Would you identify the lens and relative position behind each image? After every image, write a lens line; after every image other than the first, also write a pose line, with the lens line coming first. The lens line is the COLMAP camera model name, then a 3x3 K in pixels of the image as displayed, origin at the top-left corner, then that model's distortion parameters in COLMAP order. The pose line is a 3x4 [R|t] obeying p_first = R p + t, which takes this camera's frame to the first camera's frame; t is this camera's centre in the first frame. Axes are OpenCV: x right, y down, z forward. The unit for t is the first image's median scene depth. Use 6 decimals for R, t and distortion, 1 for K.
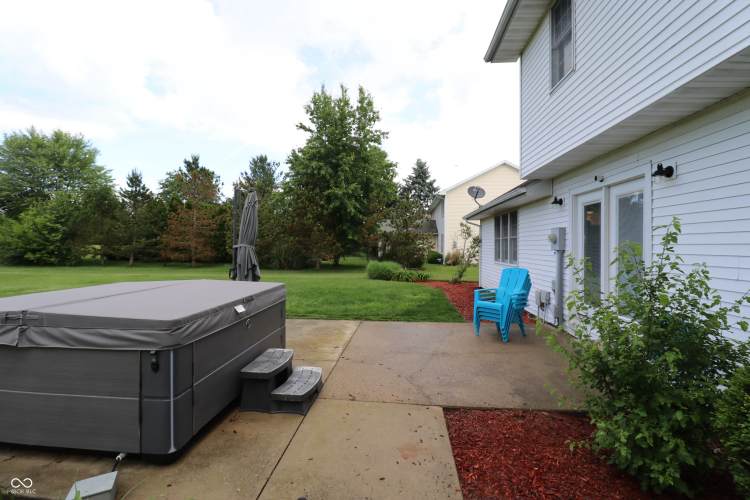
lens RADIAL K [[346.7, 0, 380.2], [0, 346.7, 248.8], [0, 0, 1]] dist [-0.018449, -0.000263]
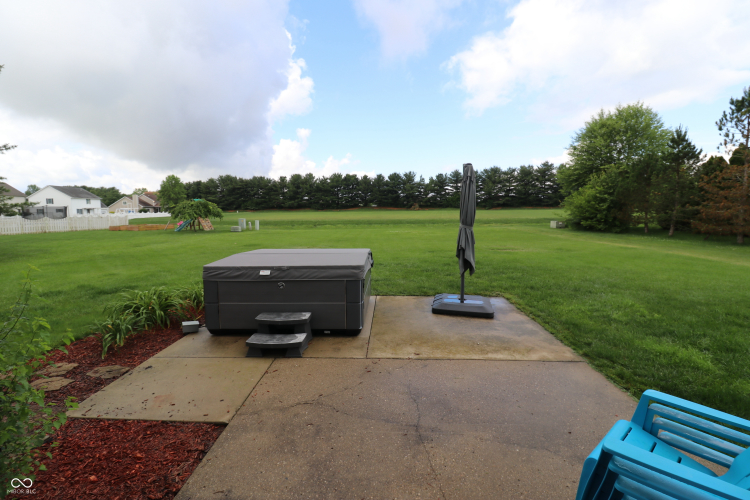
lens RADIAL K [[346.7, 0, 378.9], [0, 346.7, 247.2], [0, 0, 1]] dist [-0.018449, -0.000263]
pose [[0.047466, 0.097797, -0.994074, 0.156180], [0.000059, 0.995195, 0.097911, -0.011776], [0.998873, -0.004706, 0.047233, 0.203118]]
